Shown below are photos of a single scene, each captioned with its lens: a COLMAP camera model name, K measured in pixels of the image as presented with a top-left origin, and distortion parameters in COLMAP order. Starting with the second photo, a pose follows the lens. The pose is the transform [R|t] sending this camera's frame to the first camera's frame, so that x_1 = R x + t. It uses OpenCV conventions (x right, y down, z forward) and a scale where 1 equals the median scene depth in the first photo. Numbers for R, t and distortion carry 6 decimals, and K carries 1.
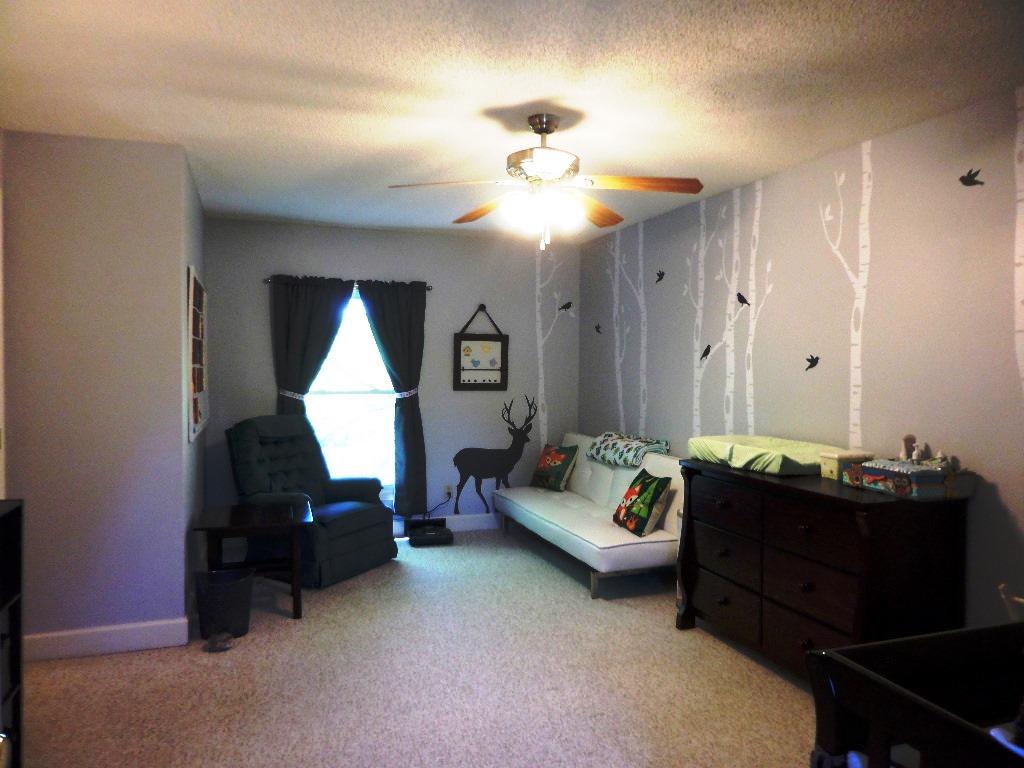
lens RADIAL K [[722.1, 0, 510.6], [0, 722.1, 385.8], [0, 0, 1]] dist [-0.006741, 0.002081]
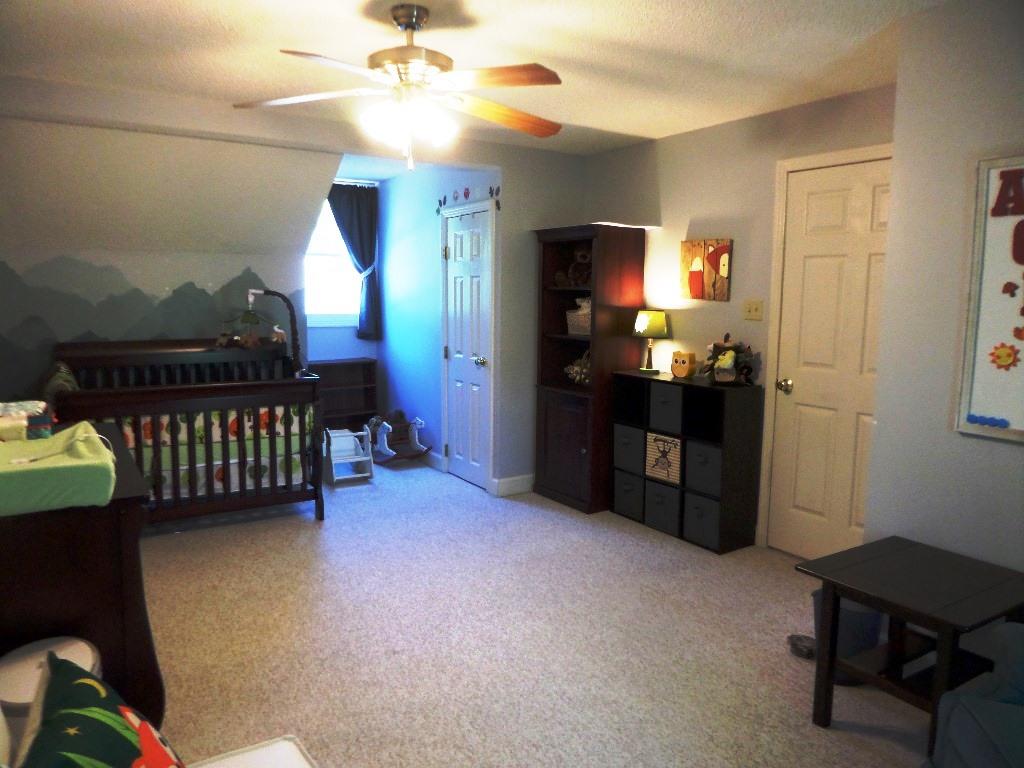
lens RADIAL K [[722.1, 0, 507.1], [0, 722.1, 377.3], [0, 0, 1]] dist [-0.006741, 0.002081]
pose [[-0.973699, 0.008912, -0.227664, 0.133248], [-0.023590, 0.989921, 0.139641, -0.065686], [0.226614, 0.141339, -0.963675, 1.921245]]
